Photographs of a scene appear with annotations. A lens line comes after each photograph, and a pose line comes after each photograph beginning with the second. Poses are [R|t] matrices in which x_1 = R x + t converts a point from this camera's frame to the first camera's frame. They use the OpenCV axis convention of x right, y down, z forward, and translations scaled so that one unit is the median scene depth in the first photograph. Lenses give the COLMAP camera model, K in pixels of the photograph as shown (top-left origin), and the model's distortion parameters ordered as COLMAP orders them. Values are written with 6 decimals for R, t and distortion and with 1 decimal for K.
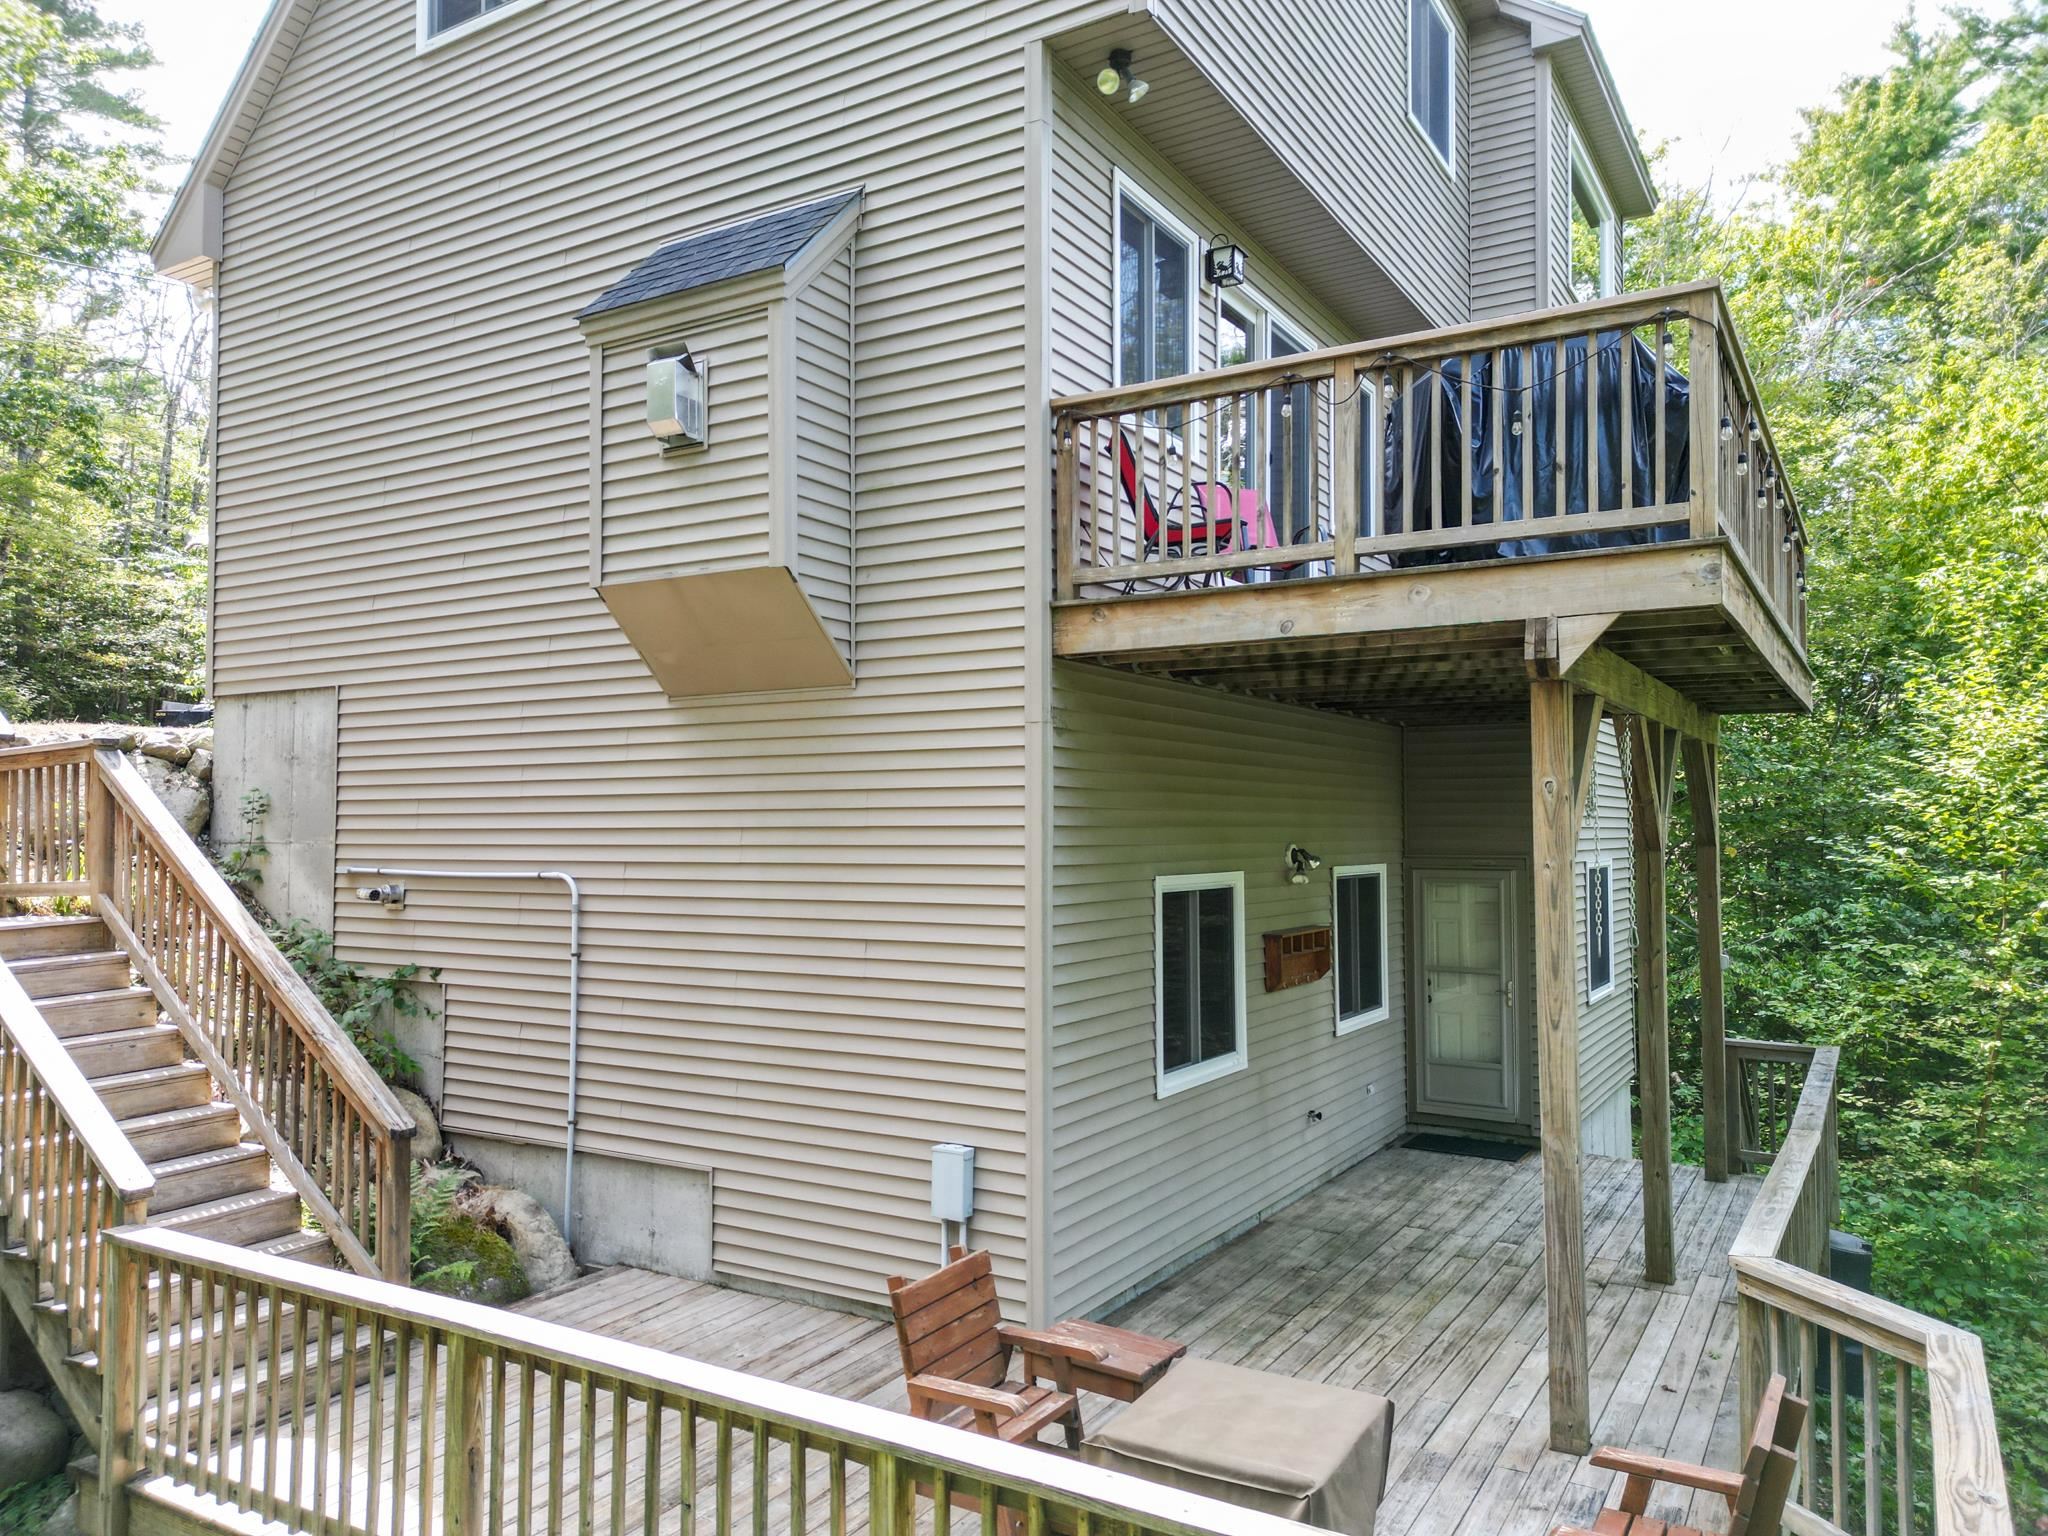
lens RADIAL K [[1436.5, 0, 1016.2], [0, 1436.5, 775.0], [0, 0, 1]] dist [0.074309, -0.070192]
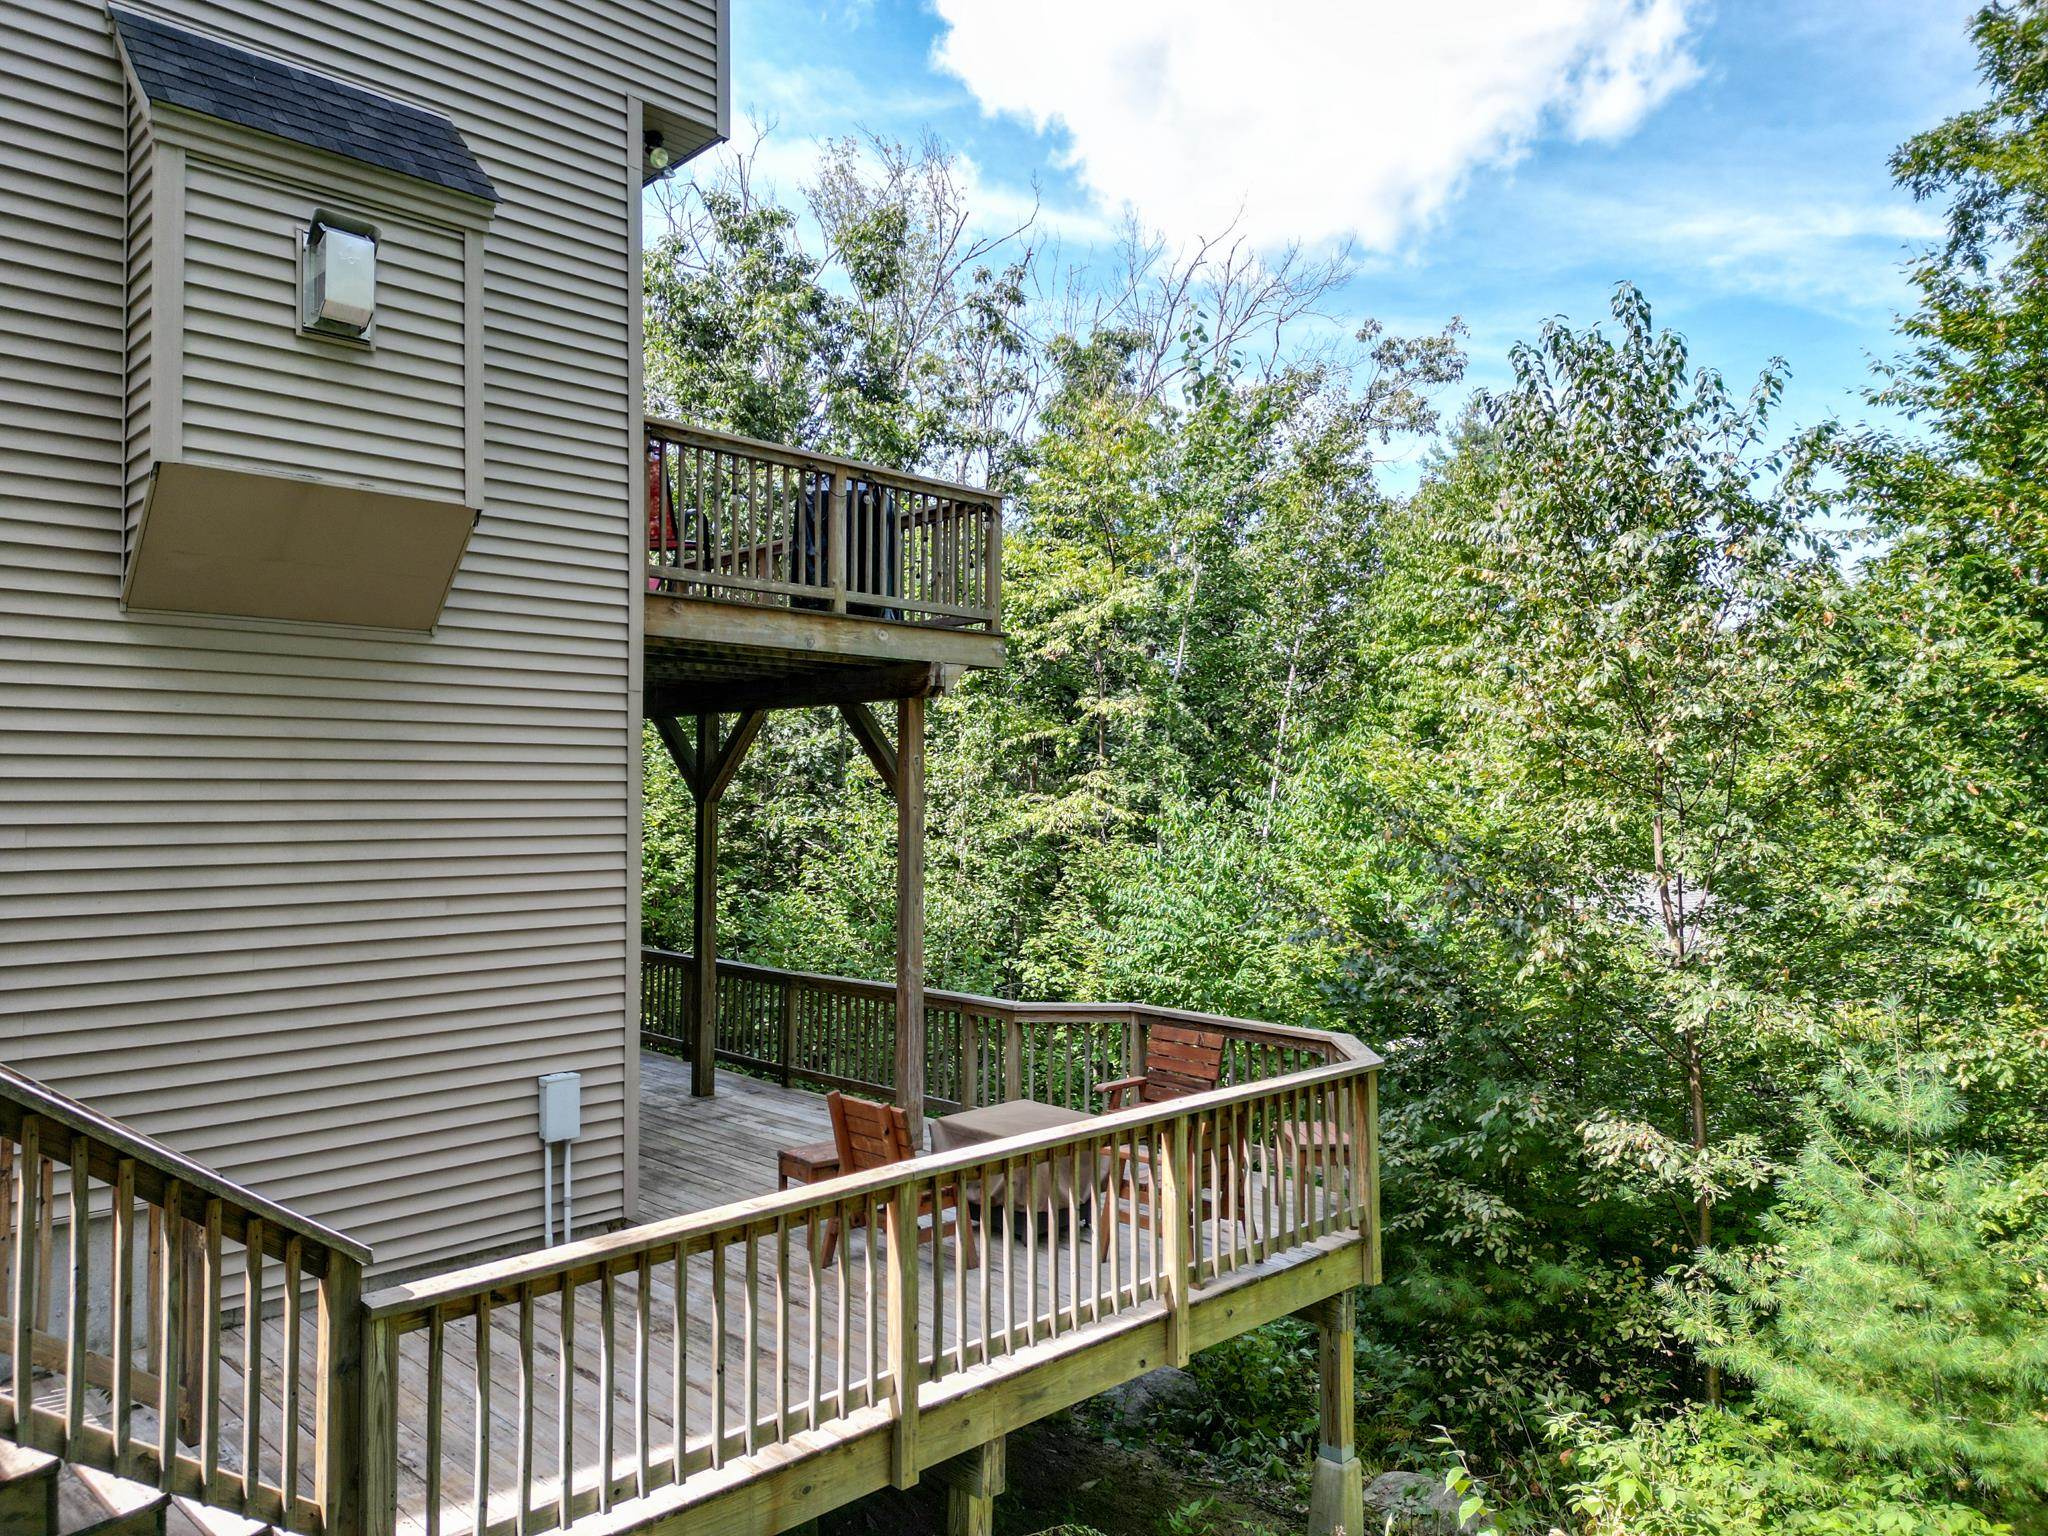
lens RADIAL K [[1436.5, 0, 1016.2], [0, 1436.5, 775.0], [0, 0, 1]] dist [0.074309, -0.070192]
pose [[0.206050, 0.009814, 0.978492, -0.659721], [-0.036568, 0.999328, -0.002323, 0.014079], [-0.977858, -0.035303, 0.206271, 0.278932]]
